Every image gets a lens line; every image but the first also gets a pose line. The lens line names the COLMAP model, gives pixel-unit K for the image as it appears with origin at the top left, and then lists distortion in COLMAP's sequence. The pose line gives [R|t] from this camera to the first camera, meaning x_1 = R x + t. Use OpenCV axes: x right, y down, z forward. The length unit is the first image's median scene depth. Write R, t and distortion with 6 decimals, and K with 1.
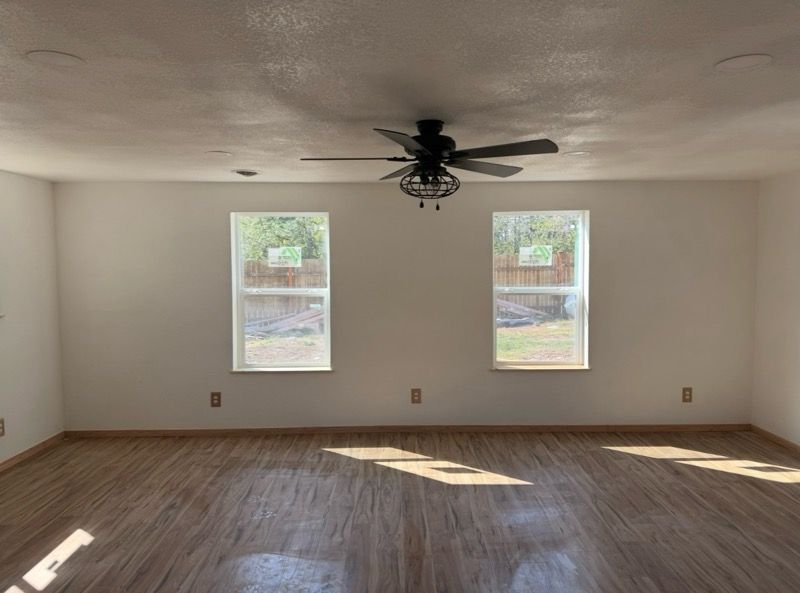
lens RADIAL K [[570.5, 0, 397.2], [0, 570.5, 298.8], [0, 0, 1]] dist [-0.007574, -0.007291]
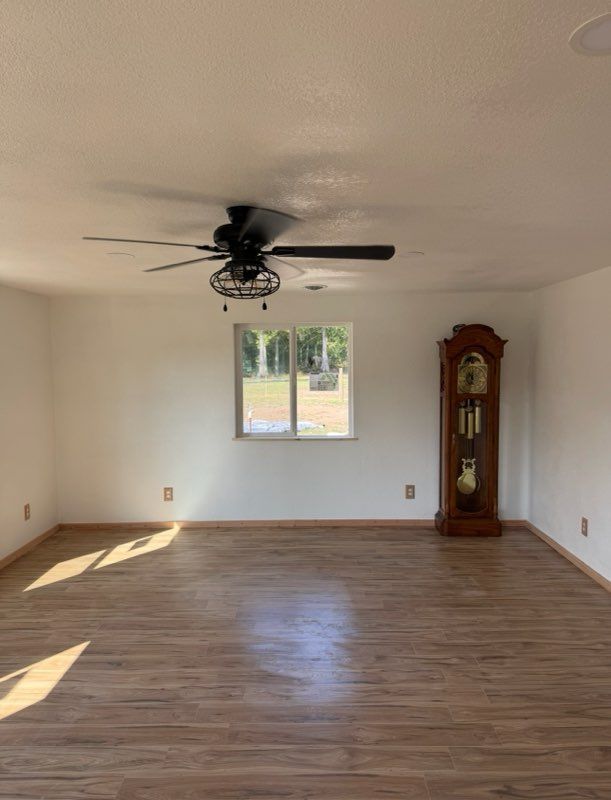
lens RADIAL K [[578.3, 0, 302.9], [0, 578.3, 396.9], [0, 0, 1]] dist [0.006915, -0.007101]
pose [[0.023874, -0.061925, 0.997795, -0.576595], [0.088738, 0.994271, 0.059583, -0.056527], [-0.995769, 0.087120, 0.029233, 0.619203]]
